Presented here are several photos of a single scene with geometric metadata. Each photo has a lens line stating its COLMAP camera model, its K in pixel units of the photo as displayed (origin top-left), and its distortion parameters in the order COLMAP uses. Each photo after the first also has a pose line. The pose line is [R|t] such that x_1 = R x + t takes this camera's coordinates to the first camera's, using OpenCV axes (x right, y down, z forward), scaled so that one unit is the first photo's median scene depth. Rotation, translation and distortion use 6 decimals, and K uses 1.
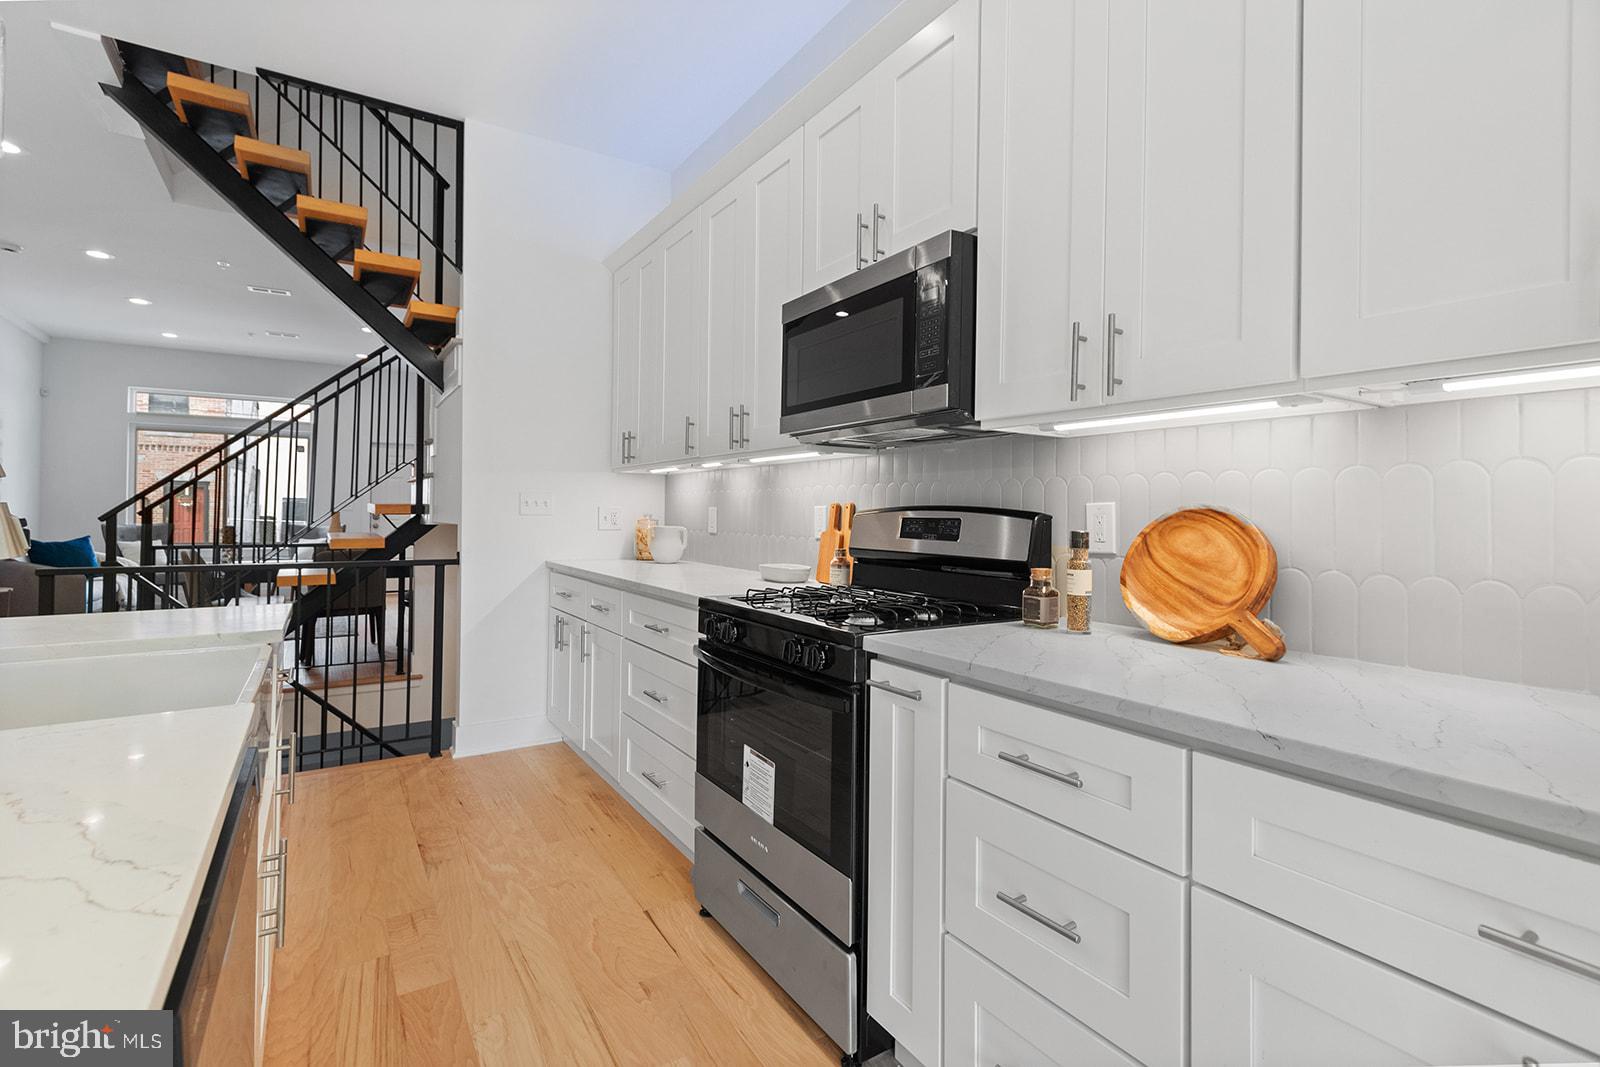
lens RADIAL K [[724.8, 0, 800.1], [0, 724.8, 501.1], [0, 0, 1]] dist [0.008002, -0.002251]
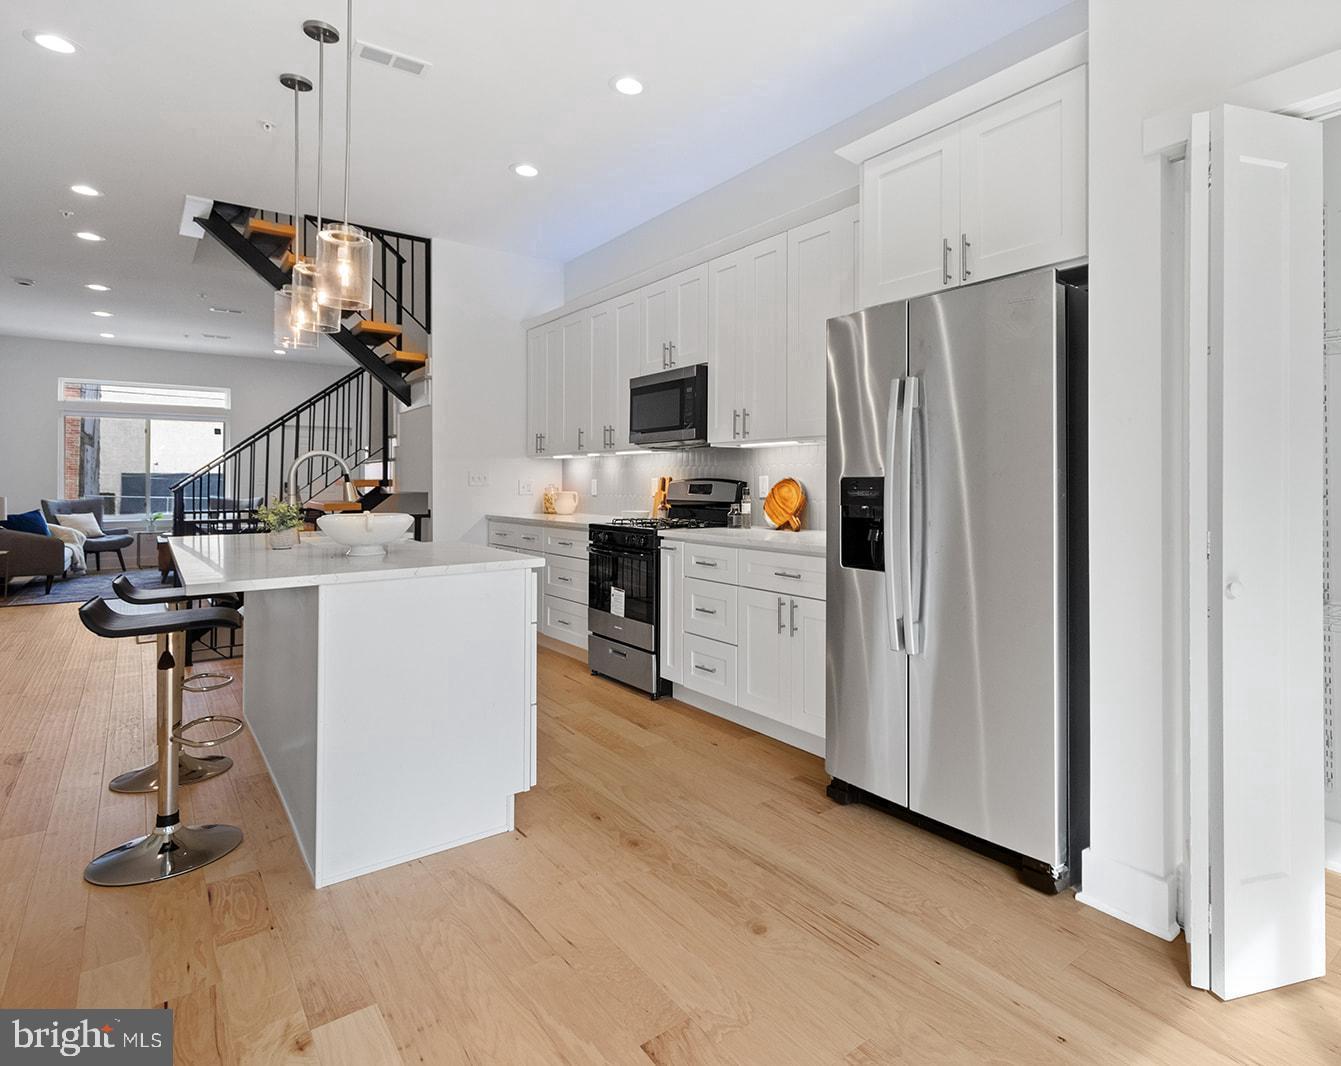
lens RADIAL K [[762.4, 0, 797.2], [0, 762.4, 477.7], [0, 0, 1]] dist [0.006706, 0.004612]
pose [[0.989553, -0.009648, 0.143845, 0.119345], [0.008345, 0.999919, 0.009662, -0.012202], [-0.143926, -0.008361, 0.989553, -1.083969]]
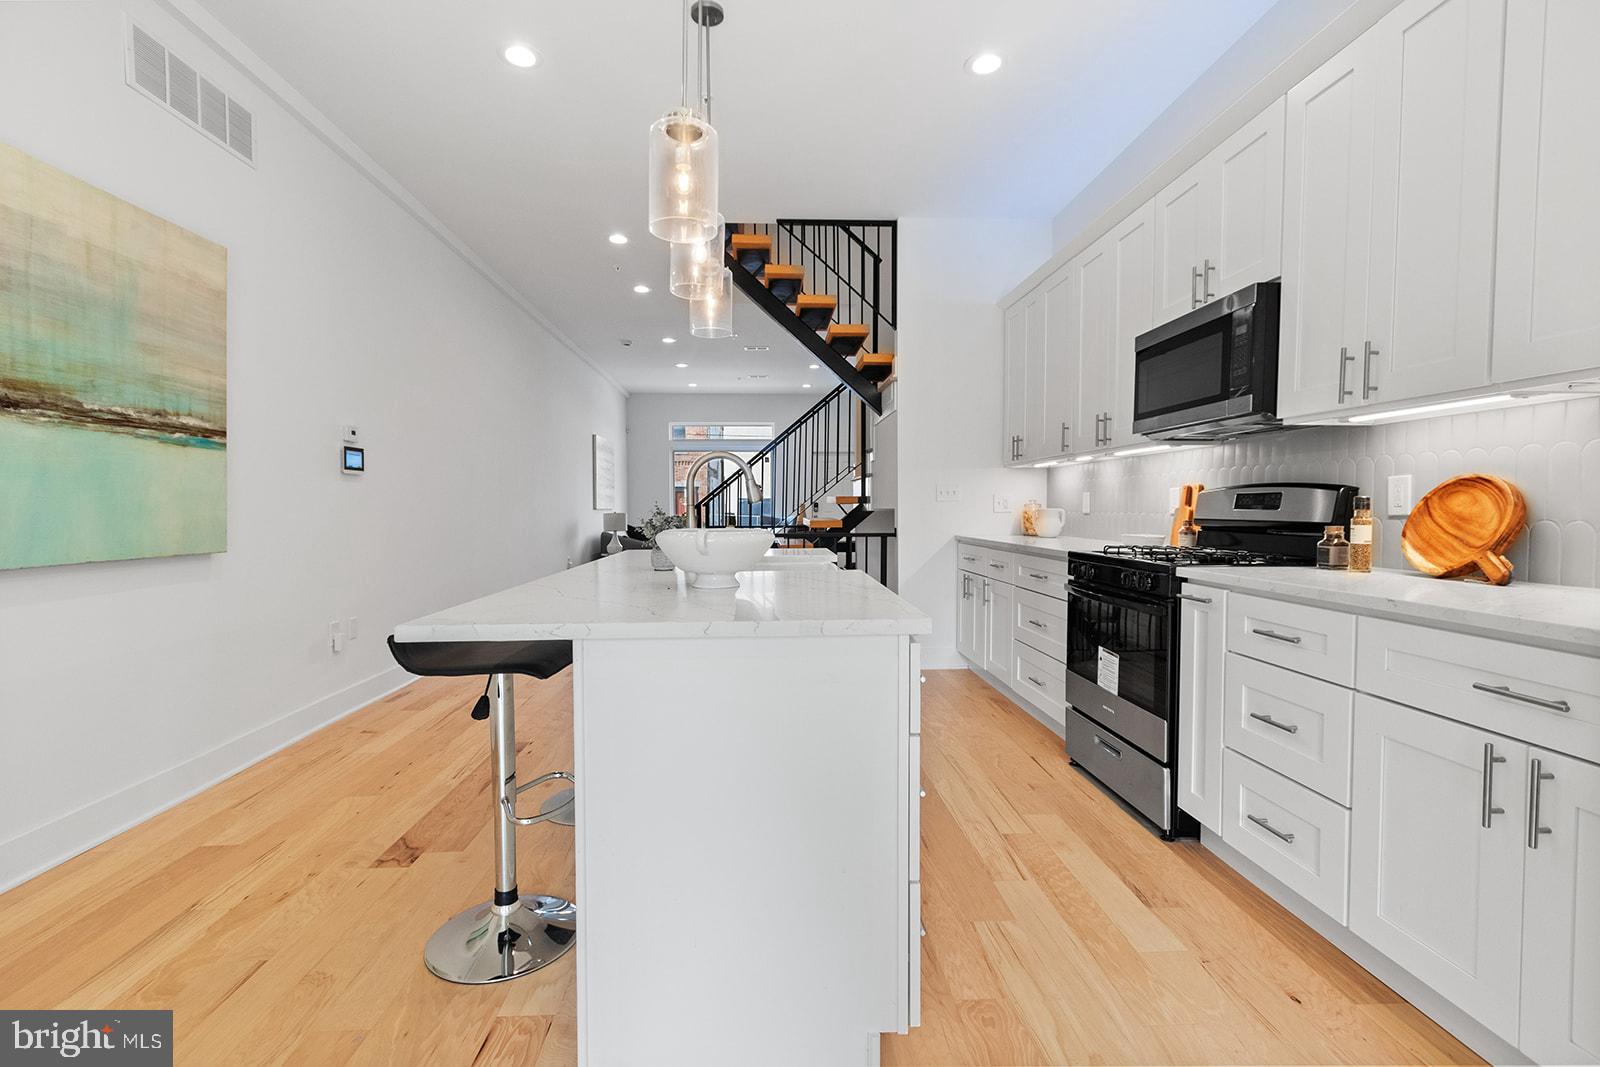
lens RADIAL K [[724.8, 0, 792.3], [0, 724.8, 534.5], [0, 0, 1]] dist [0.008002, -0.002251]
pose [[0.863647, 0.007919, -0.504034, 0.100950], [0.017534, 0.998800, 0.045737, 0.020373], [0.503791, -0.048339, 0.862472, -0.467453]]
